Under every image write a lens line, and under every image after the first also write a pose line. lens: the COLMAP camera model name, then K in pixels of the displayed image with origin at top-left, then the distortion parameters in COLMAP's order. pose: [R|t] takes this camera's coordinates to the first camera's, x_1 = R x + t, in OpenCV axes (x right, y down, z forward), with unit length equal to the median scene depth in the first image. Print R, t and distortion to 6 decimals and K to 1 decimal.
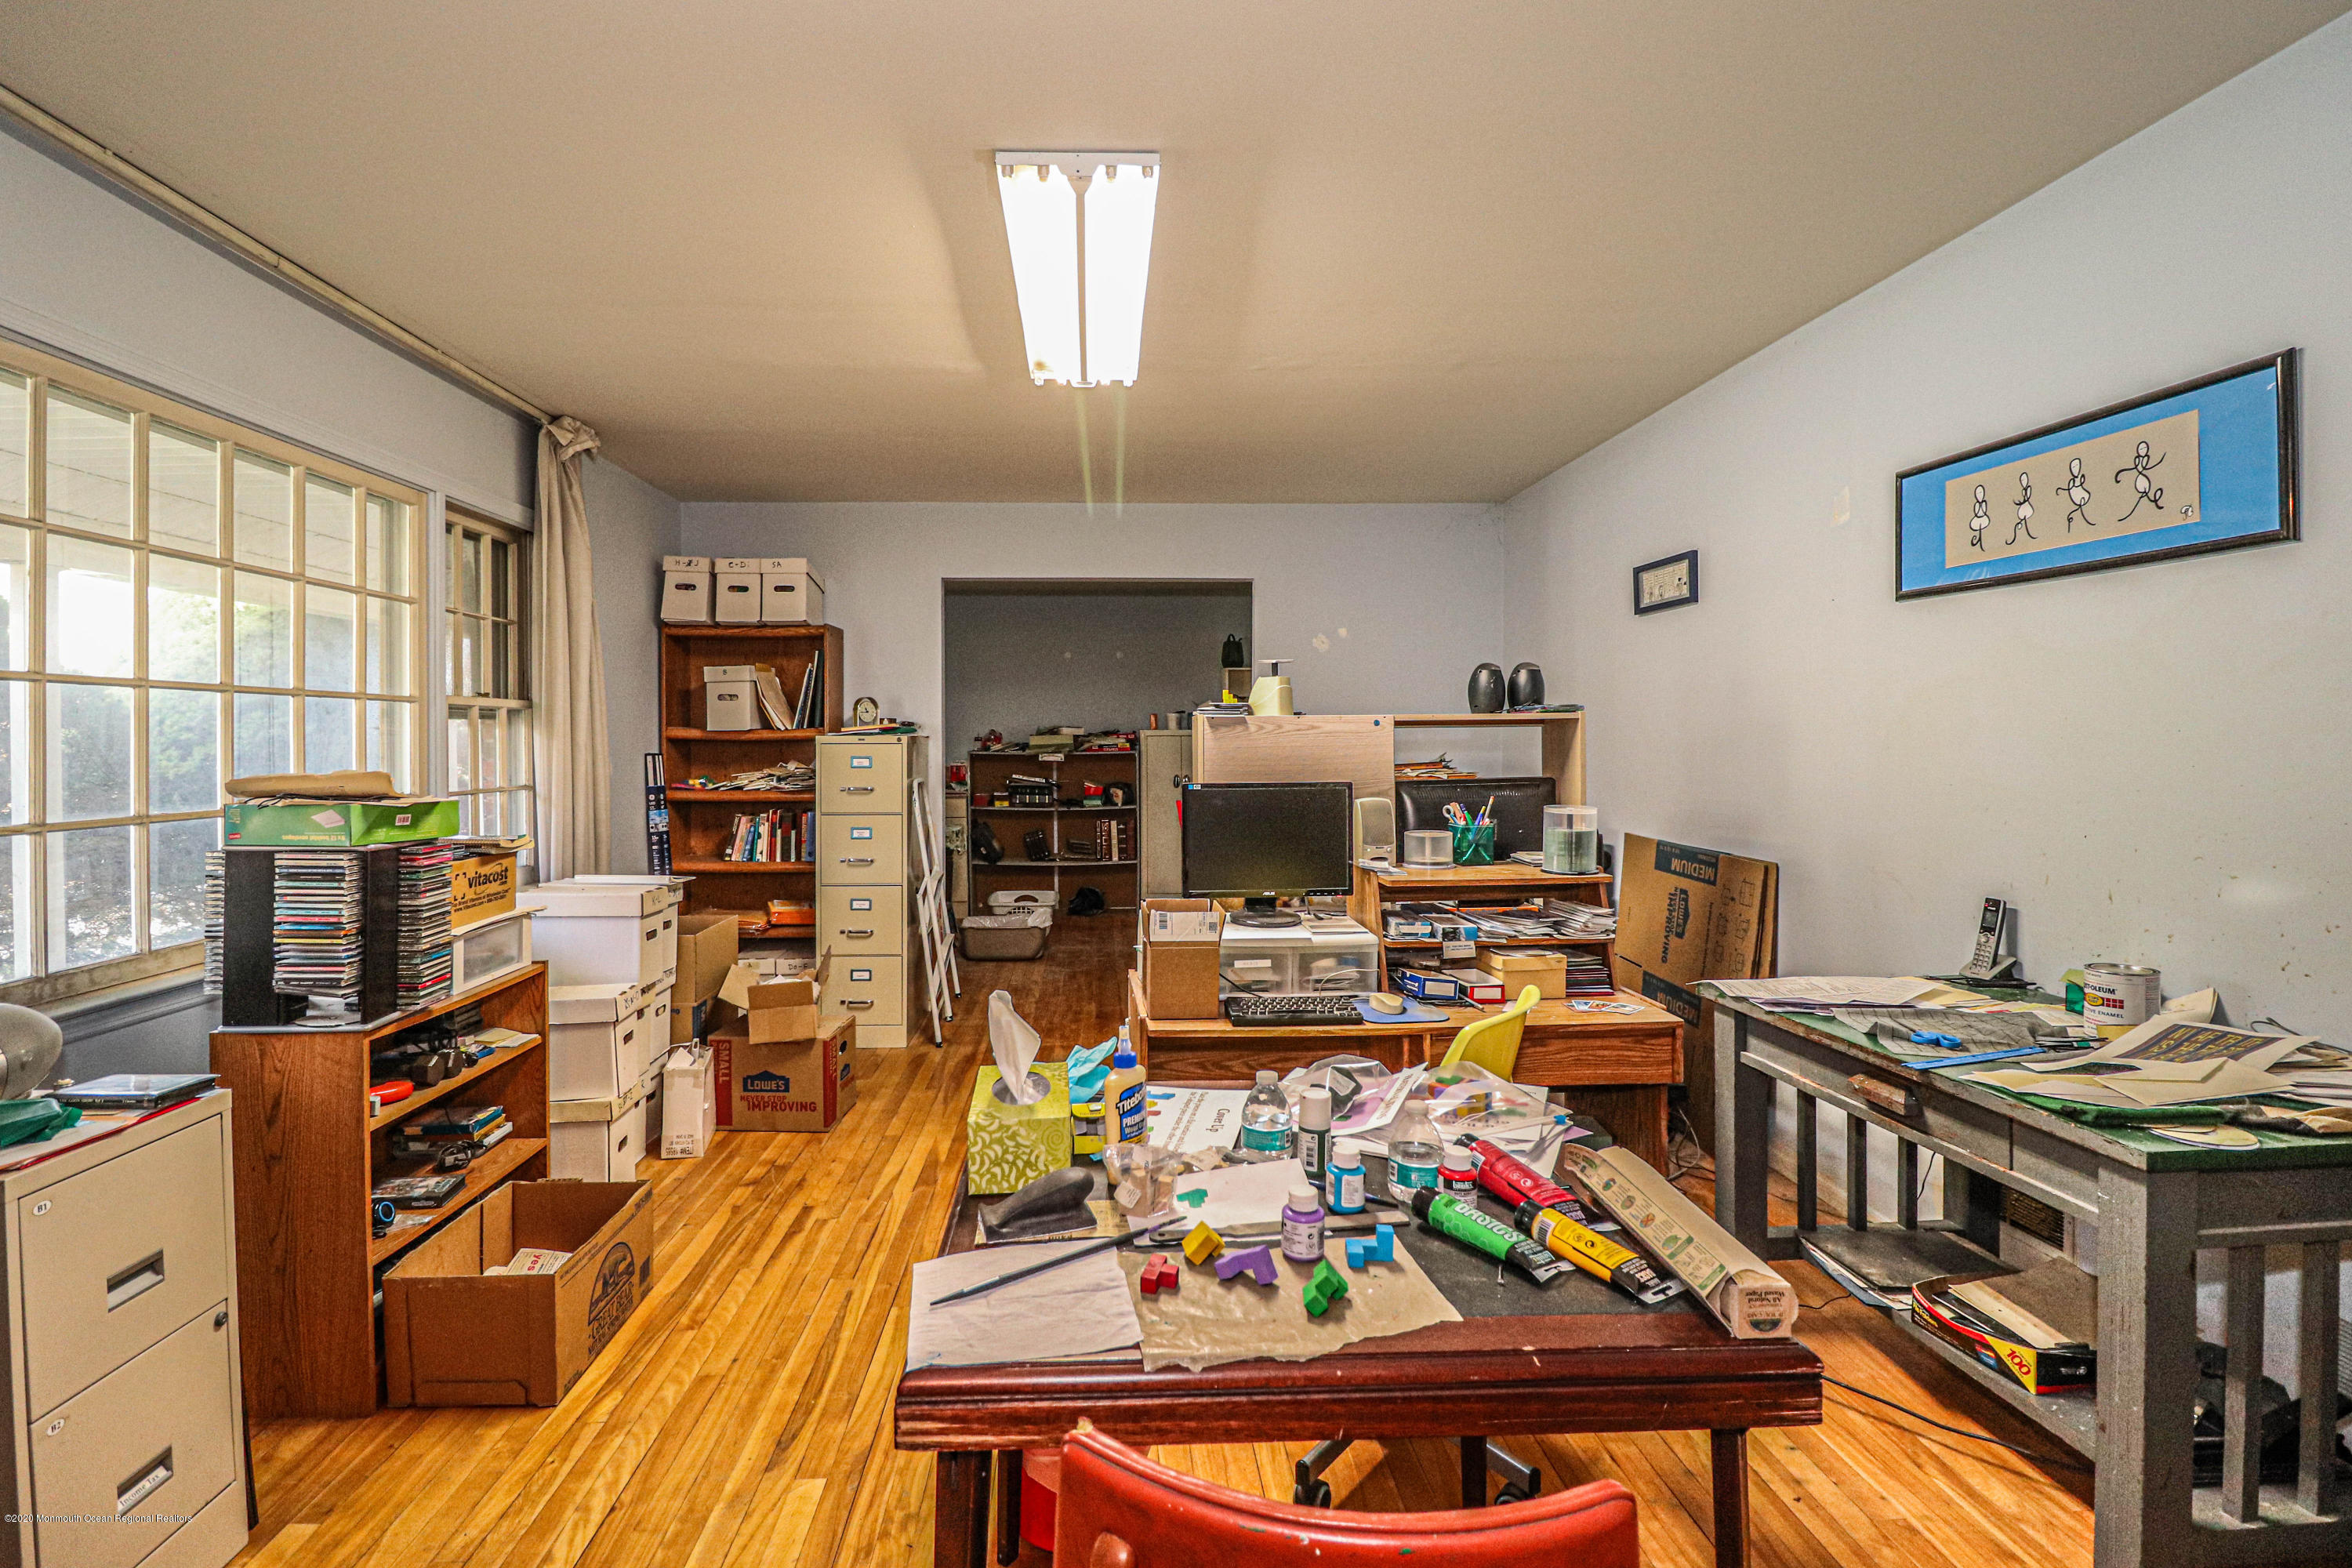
lens RADIAL K [[1107.9, 0, 1124.1], [0, 1107.9, 747.0], [0, 0, 1]] dist [0.000508, -0.012878]
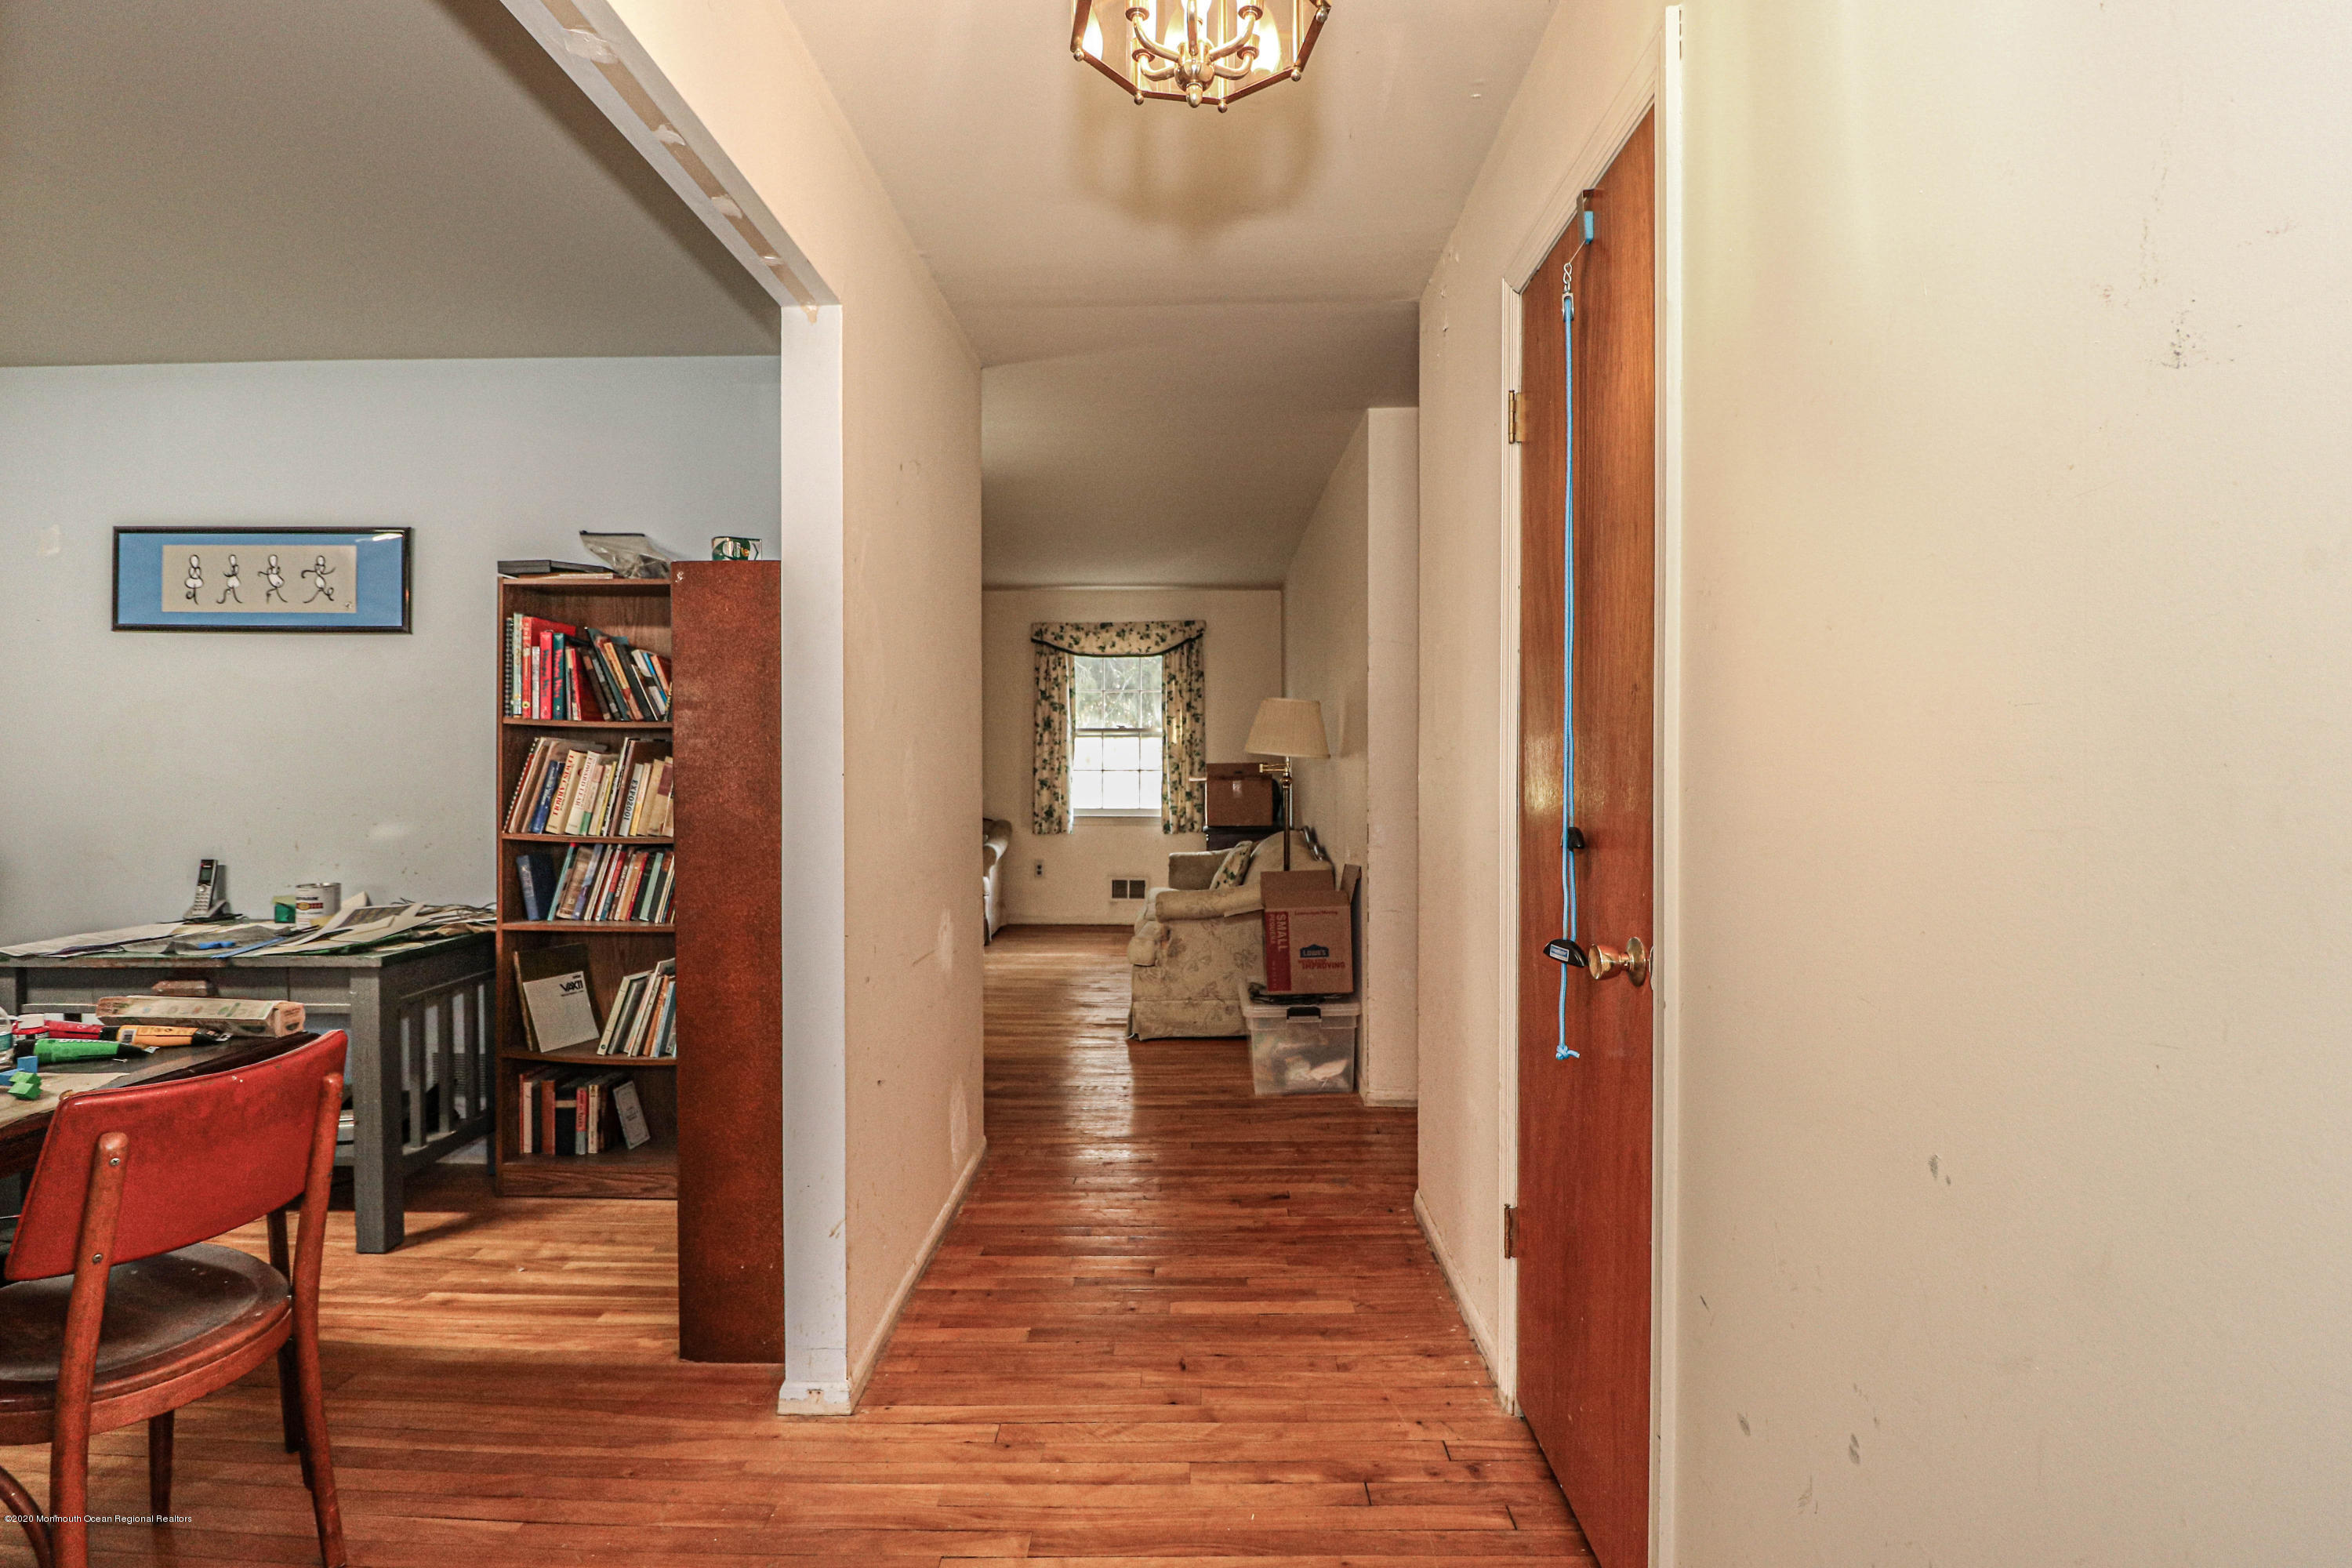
lens RADIAL K [[1114.8, 0, 1169.1], [0, 1114.8, 776.1], [0, 0, 1]] dist [0.002645, -0.012787]
pose [[0.047116, -0.004256, 0.998880, -0.625188], [0.005705, 0.999976, 0.003991, 0.041672], [-0.998873, 0.005511, 0.047139, -0.305339]]
